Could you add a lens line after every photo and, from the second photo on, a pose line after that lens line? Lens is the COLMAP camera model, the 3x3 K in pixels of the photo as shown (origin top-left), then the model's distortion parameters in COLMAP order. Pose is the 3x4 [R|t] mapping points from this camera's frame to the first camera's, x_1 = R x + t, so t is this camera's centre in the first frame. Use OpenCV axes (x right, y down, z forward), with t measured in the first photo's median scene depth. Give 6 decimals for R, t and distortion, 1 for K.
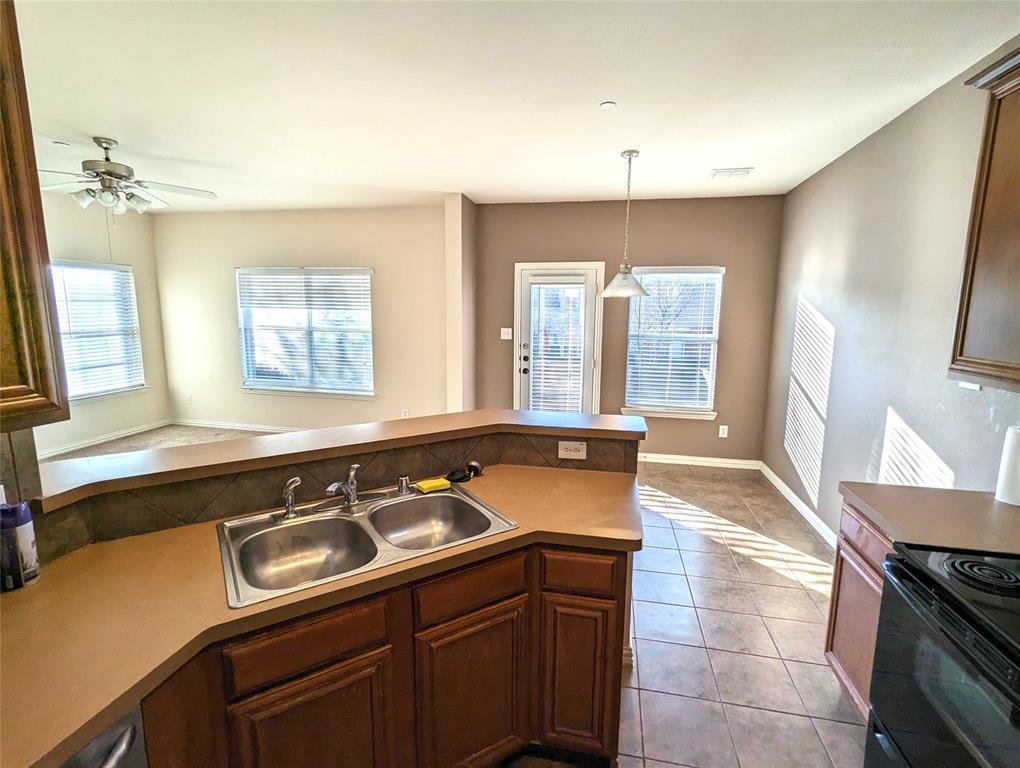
lens RADIAL K [[483.7, 0, 510.0], [0, 483.7, 384.0], [0, 0, 1]] dist [-0.002478, -0.001135]
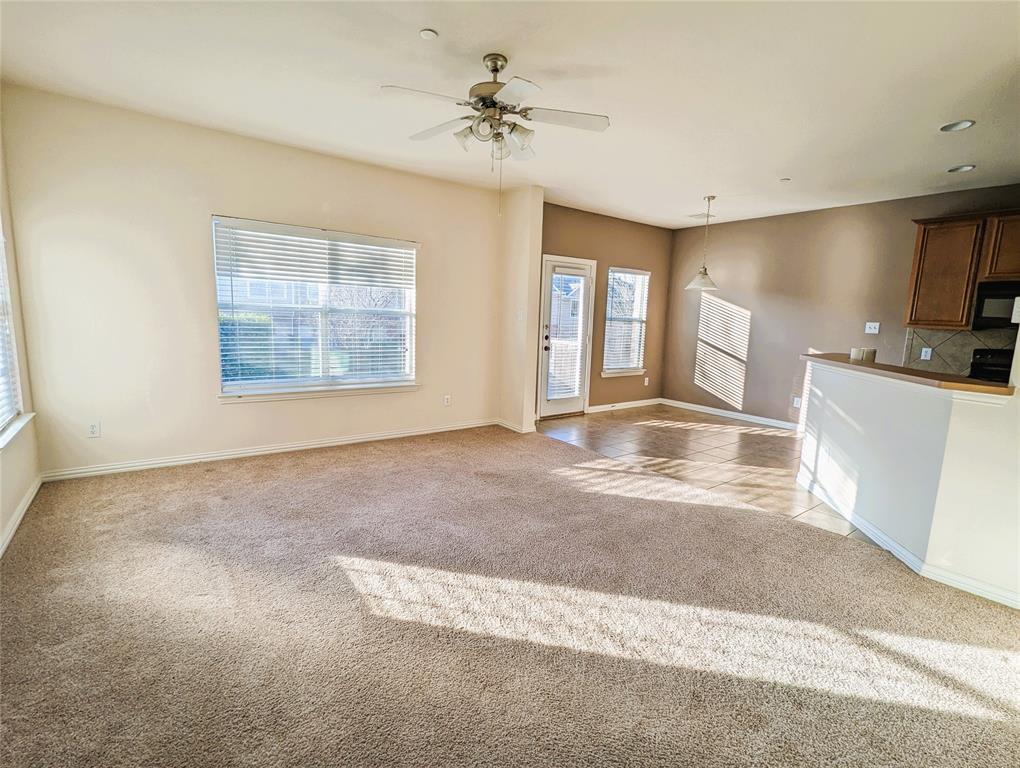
lens RADIAL K [[483.7, 0, 510.0], [0, 483.7, 384.0], [0, 0, 1]] dist [-0.002478, -0.001135]
pose [[0.663946, -0.100960, 0.740934, -0.894827], [0.085405, 0.994598, 0.058994, -0.017568], [-0.742887, 0.024111, 0.668982, 0.291006]]
